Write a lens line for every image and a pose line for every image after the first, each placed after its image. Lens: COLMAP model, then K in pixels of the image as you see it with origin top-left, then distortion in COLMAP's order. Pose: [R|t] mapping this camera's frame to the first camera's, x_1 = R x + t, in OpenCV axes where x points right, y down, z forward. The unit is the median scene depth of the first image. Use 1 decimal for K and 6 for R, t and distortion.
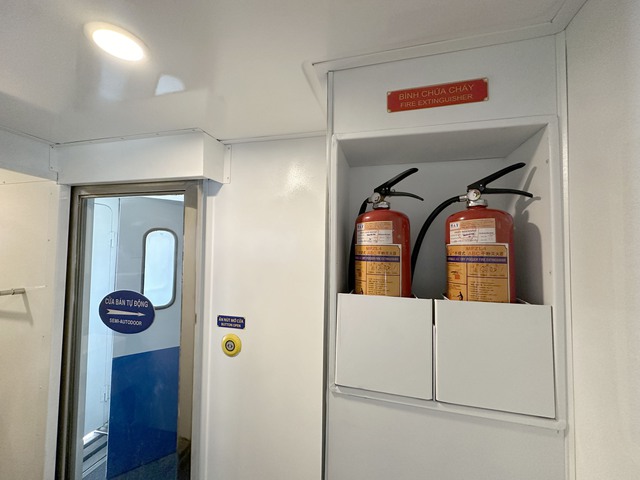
lens RADIAL K [[258.7, 0, 319.9], [0, 258.7, 240.4], [0, 0, 1]] dist [-0.002241, -0.000058]
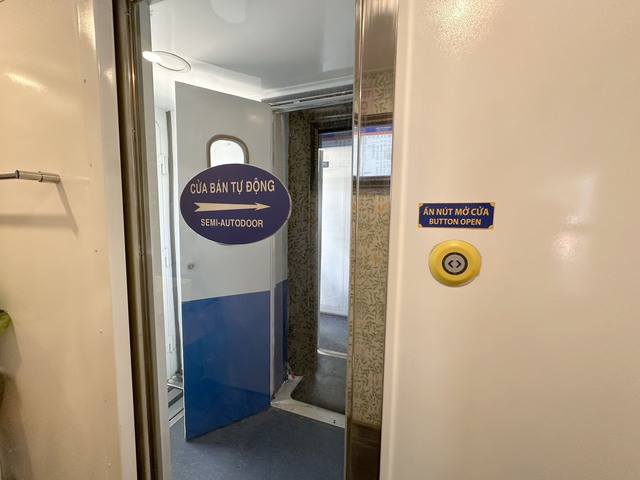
lens RADIAL K [[258.7, 0, 319.7], [0, 258.7, 238.9], [0, 0, 1]] dist [-0.002241, -0.000058]
pose [[0.995188, 0.004556, -0.097880, -0.506726], [0.007872, 0.991972, 0.126213, 0.277465], [0.097669, -0.126376, 0.987162, 0.472250]]
